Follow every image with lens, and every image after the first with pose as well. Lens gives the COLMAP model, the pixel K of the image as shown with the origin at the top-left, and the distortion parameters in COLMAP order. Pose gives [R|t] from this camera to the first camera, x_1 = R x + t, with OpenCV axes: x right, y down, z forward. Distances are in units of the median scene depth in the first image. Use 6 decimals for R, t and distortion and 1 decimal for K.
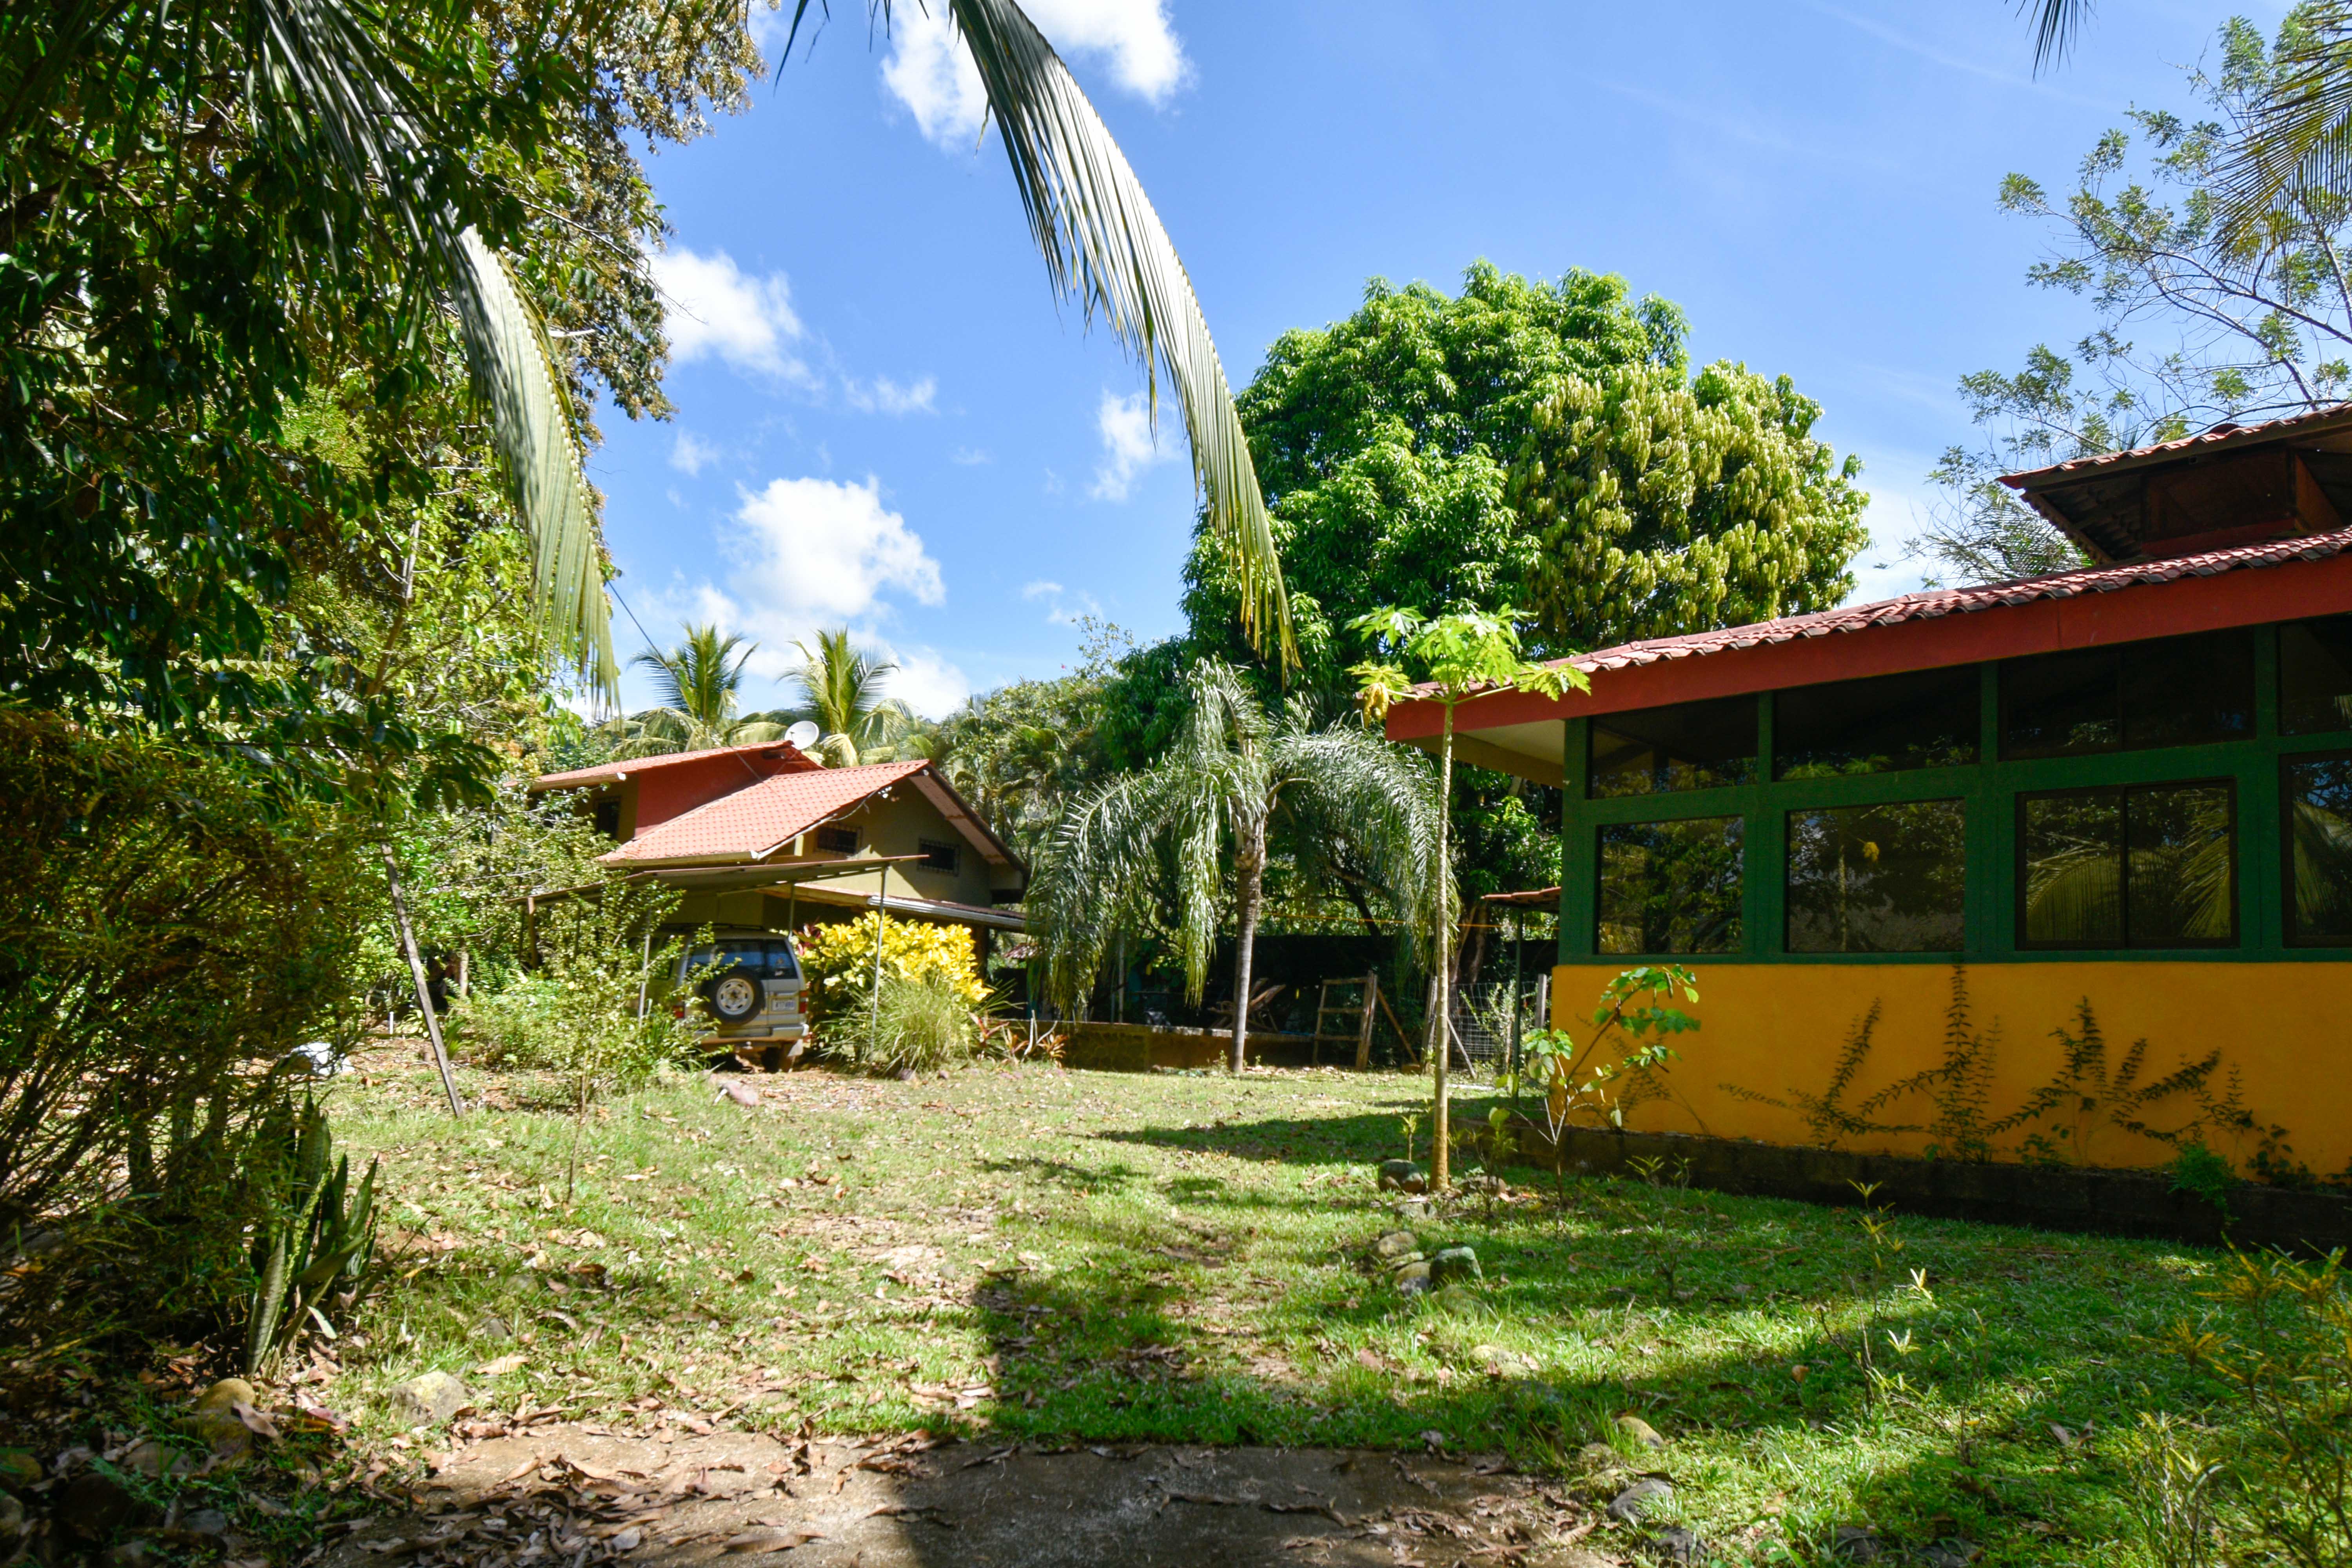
lens RADIAL K [[1526.8, 0, 1180.7], [0, 1526.8, 894.9], [0, 0, 1]] dist [-0.007292, -0.000003]
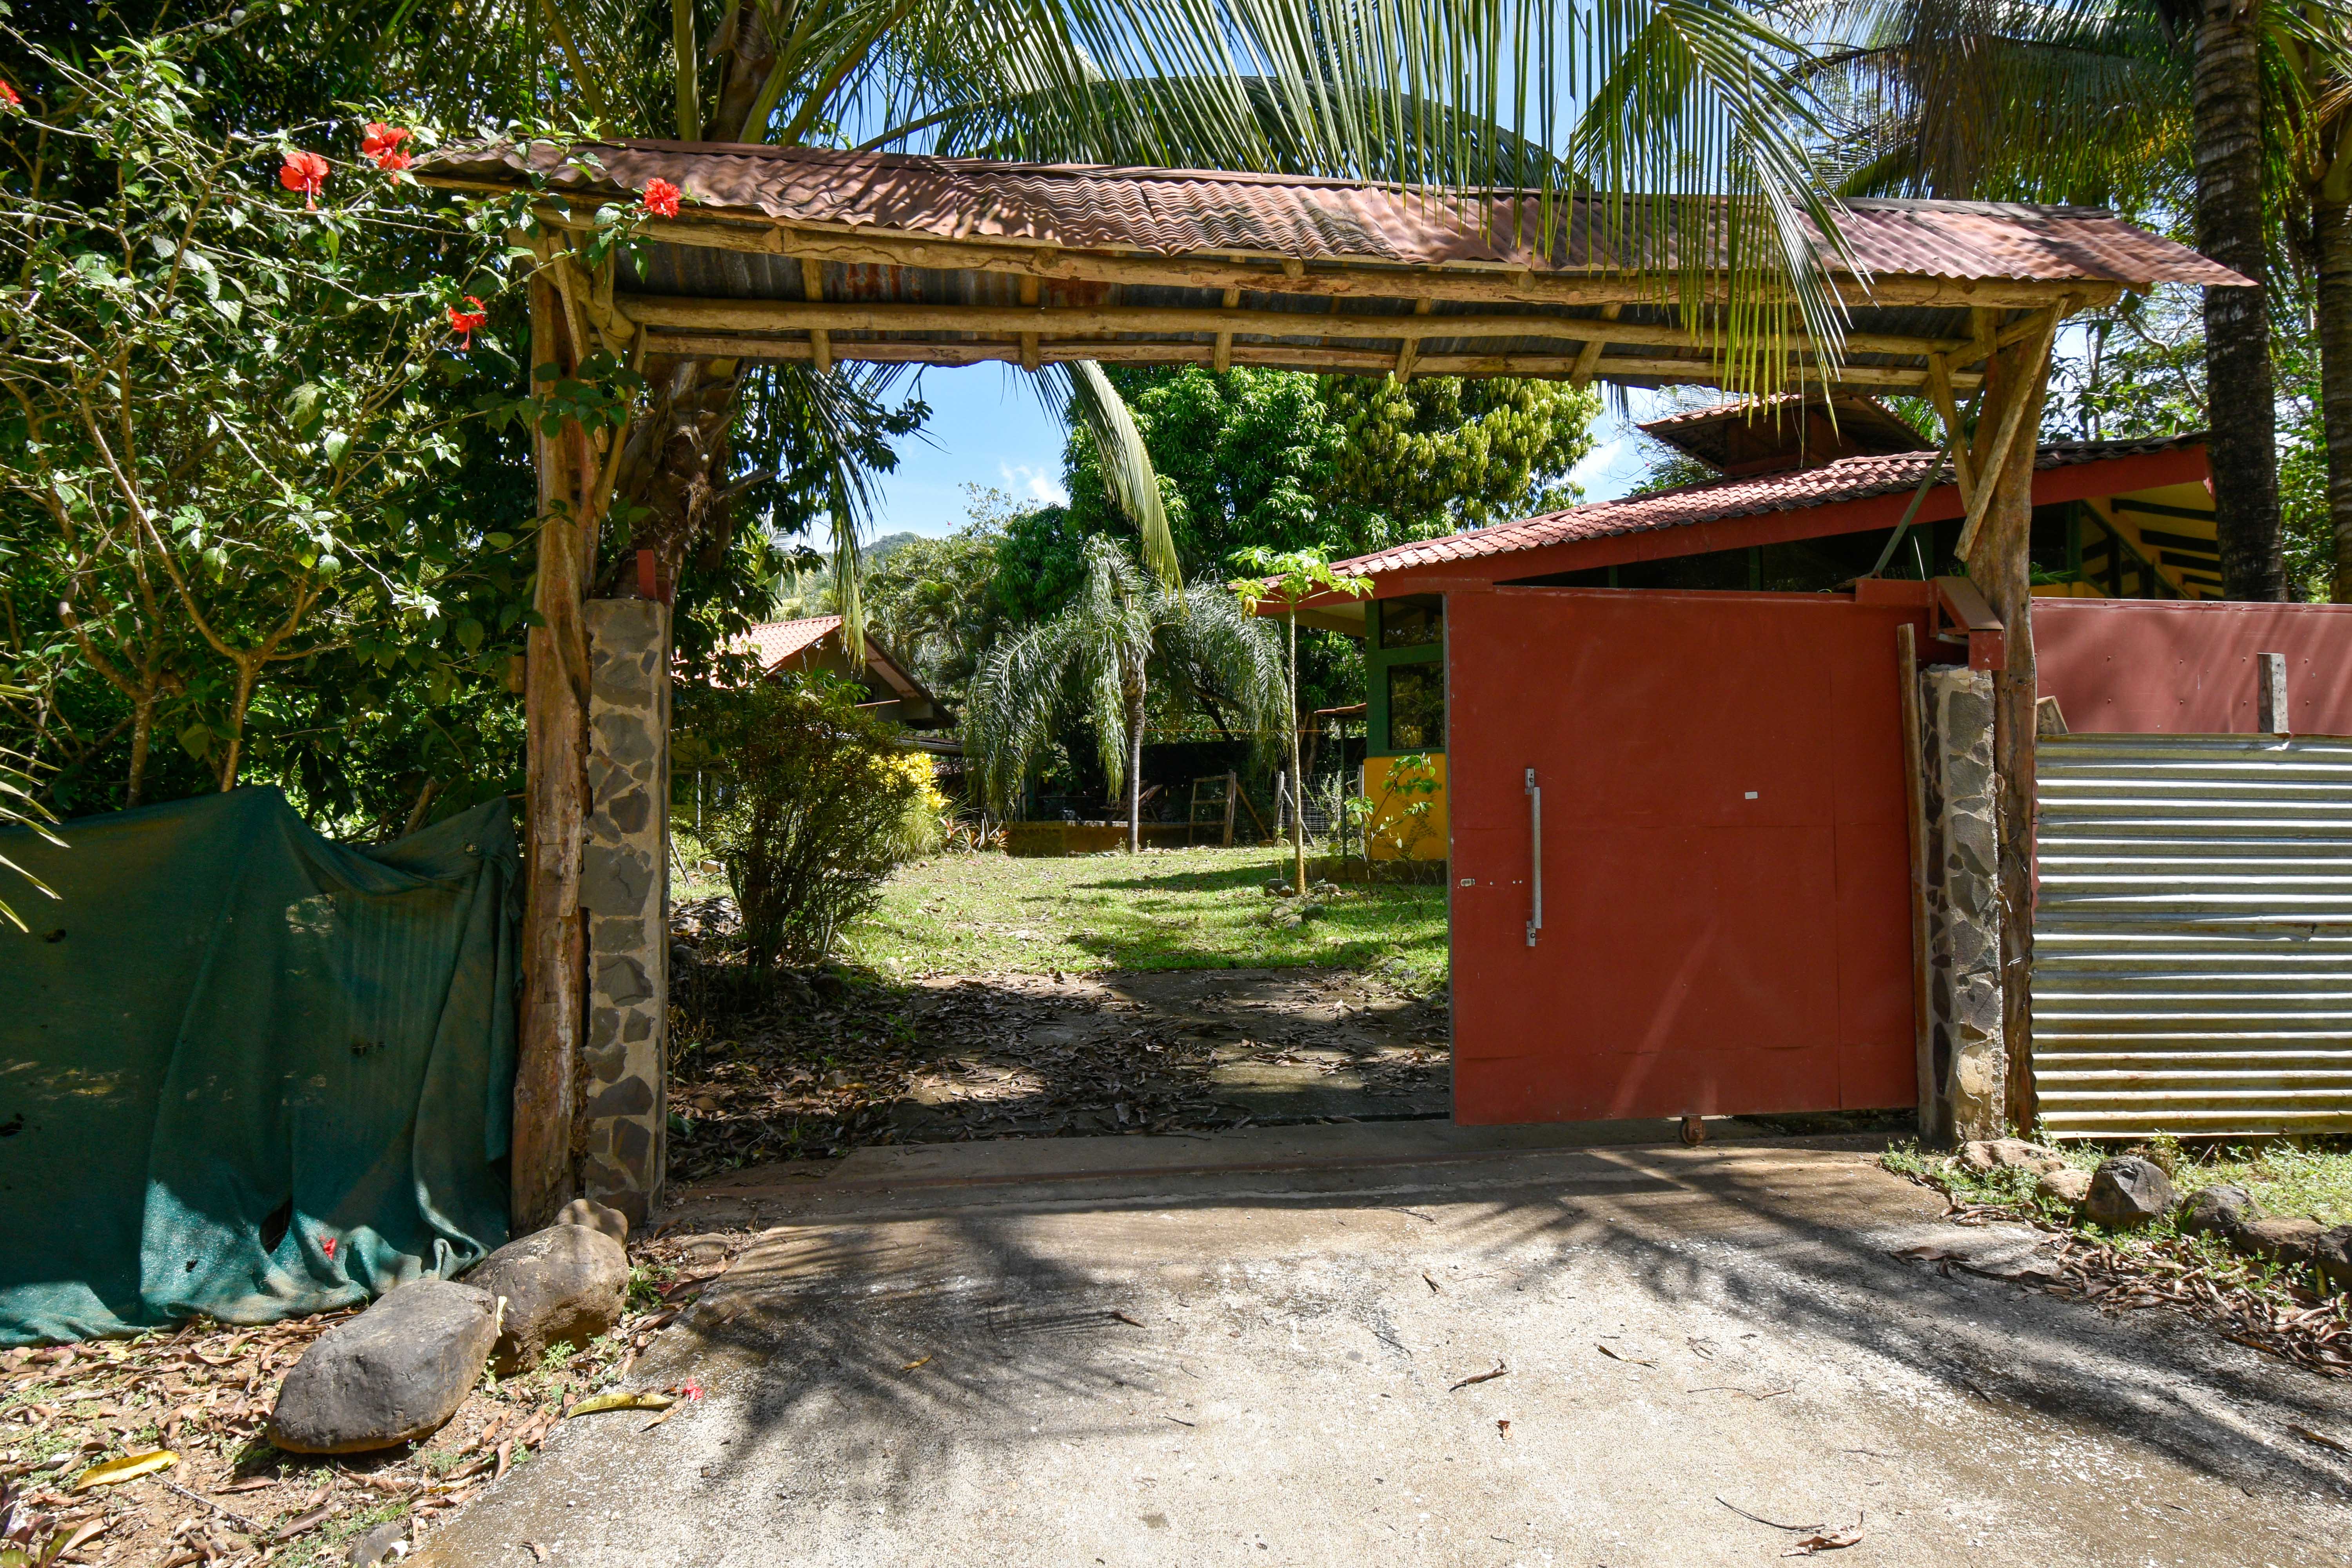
lens RADIAL K [[1445.7, 0, 1174.3], [0, 1445.7, 785.7], [0, 0, 1]] dist [0.006546, 0.000389]
pose [[0.993580, -0.056525, 0.098002, -0.046957], [0.051071, 0.997050, 0.057292, -0.009962], [-0.100951, -0.051919, 0.993536, -0.224386]]
